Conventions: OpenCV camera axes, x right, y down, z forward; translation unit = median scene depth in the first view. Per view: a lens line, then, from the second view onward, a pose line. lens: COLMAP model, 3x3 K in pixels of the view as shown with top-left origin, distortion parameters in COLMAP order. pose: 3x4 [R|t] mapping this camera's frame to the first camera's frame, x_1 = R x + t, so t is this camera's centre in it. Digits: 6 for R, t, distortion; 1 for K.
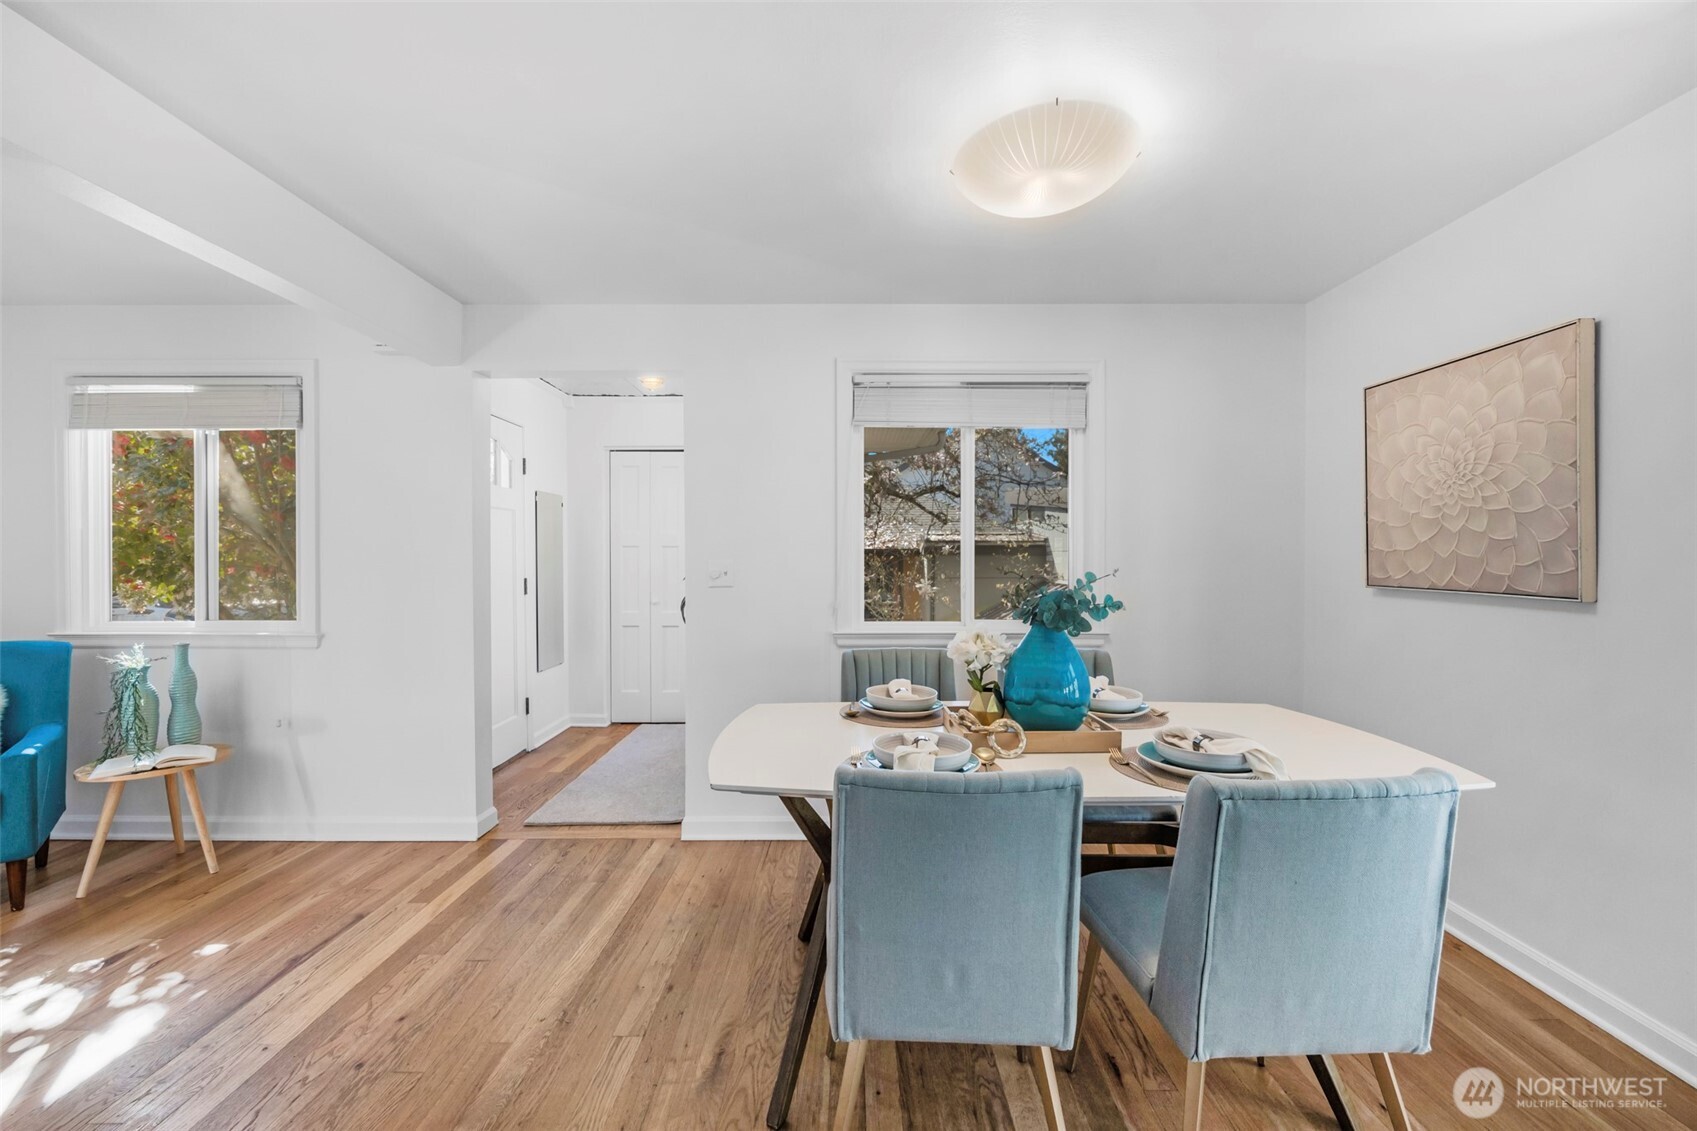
lens RADIAL K [[672.4, 0, 805.2], [0, 672.4, 554.9], [0, 0, 1]] dist [-0.001108, -0.000370]
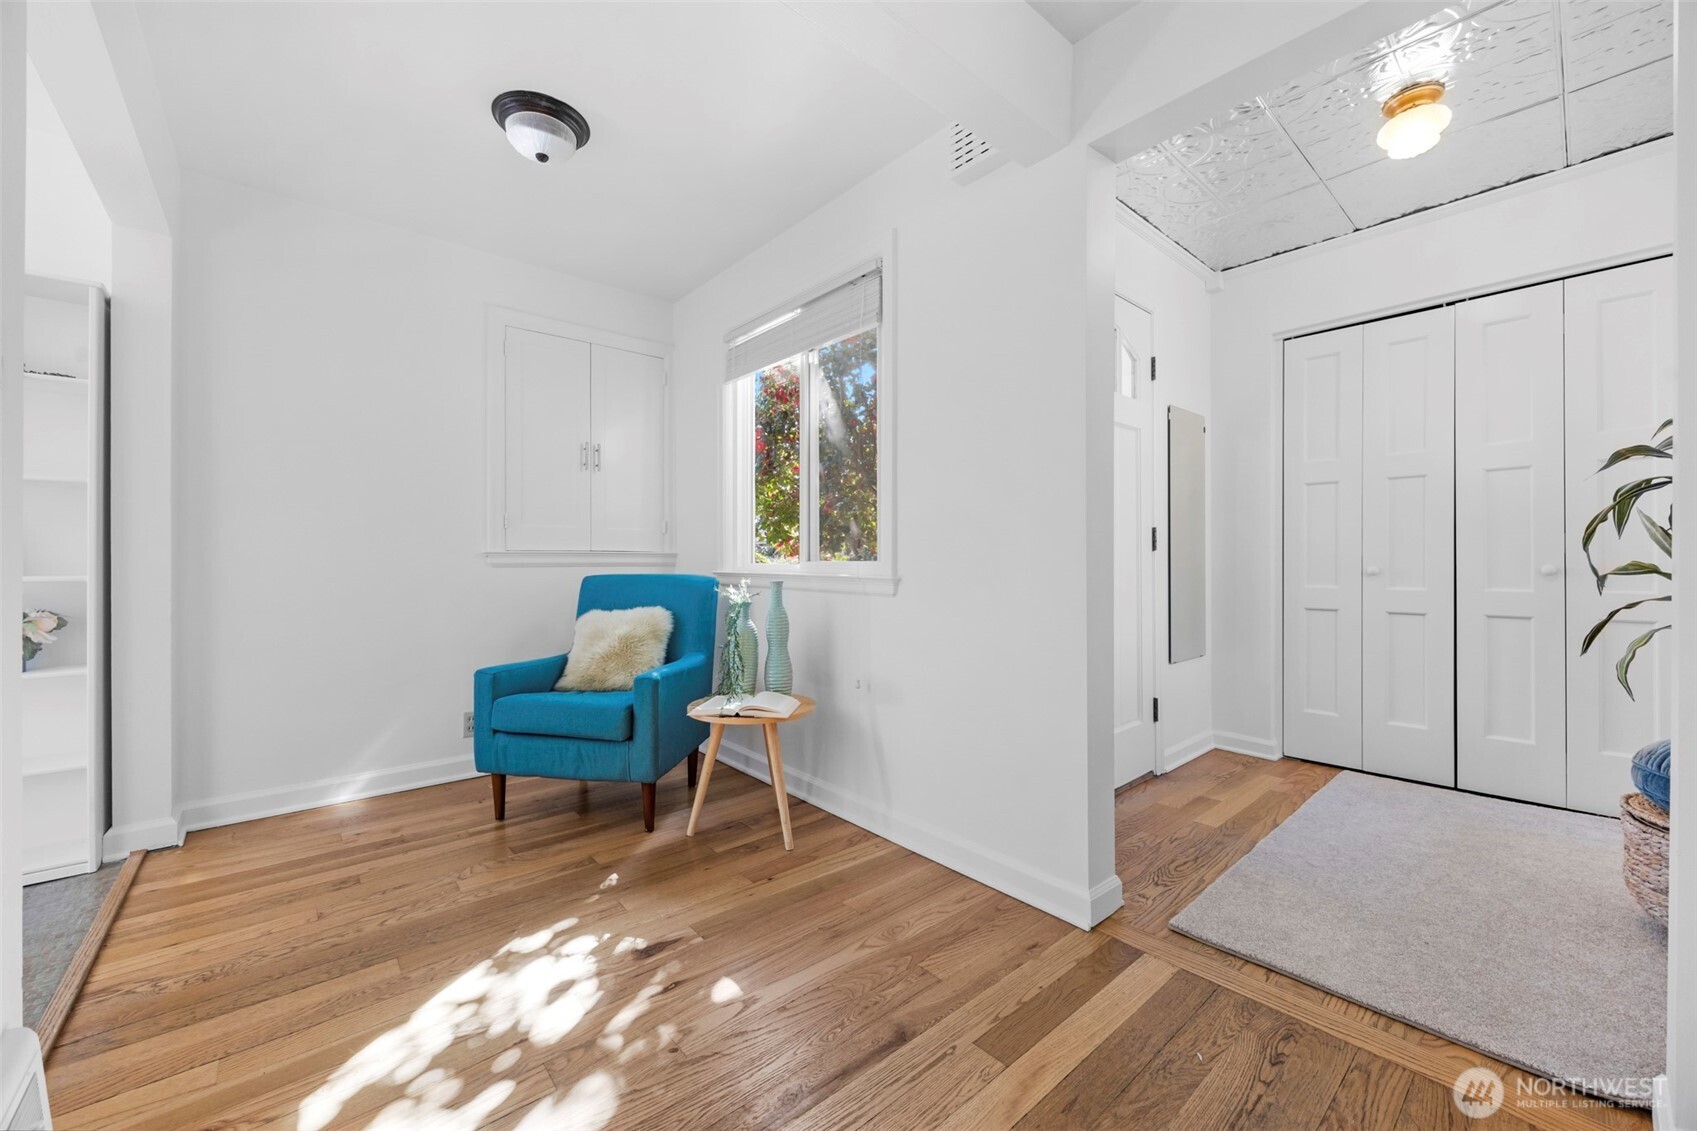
lens RADIAL K [[630.0, 0, 848.5], [0, 630.0, 565.5], [0, 0, 1]] dist [0.001033, -0.000169]
pose [[0.691554, 0.010828, -0.722243, -0.238247], [-0.000406, 0.999893, 0.014602, 0.095852], [0.722324, -0.009805, 0.691485, 0.466427]]
